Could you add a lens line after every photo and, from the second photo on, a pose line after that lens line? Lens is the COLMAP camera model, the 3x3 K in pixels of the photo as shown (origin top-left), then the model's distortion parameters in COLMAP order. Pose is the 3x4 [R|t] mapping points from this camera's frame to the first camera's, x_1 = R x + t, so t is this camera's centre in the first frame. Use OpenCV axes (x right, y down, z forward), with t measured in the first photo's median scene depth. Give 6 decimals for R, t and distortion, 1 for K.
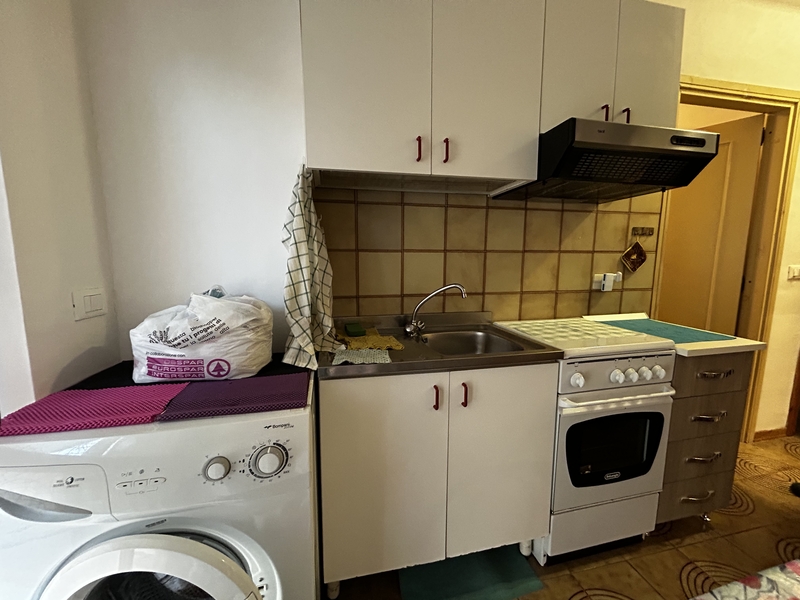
lens RADIAL K [[322.8, 0, 399.8], [0, 322.8, 296.6], [0, 0, 1]] dist [0.000128, 0.000866]
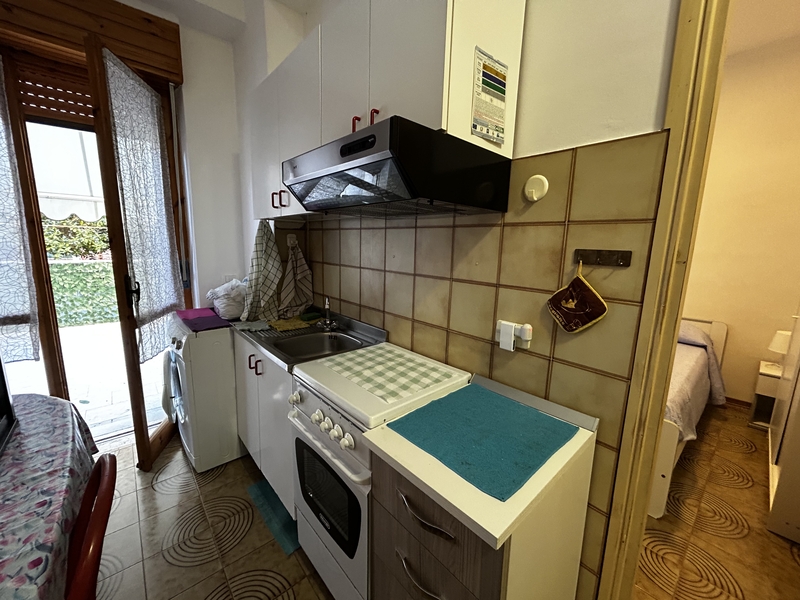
lens RADIAL K [[322.8, 0, 400.0], [0, 322.8, 299.3], [0, 0, 1]] dist [0.000128, 0.000866]
pose [[0.476767, 0.160511, -0.864251, 1.106858], [-0.140420, 0.984469, 0.105375, -0.155722], [0.867742, 0.071119, 0.491901, 0.513715]]
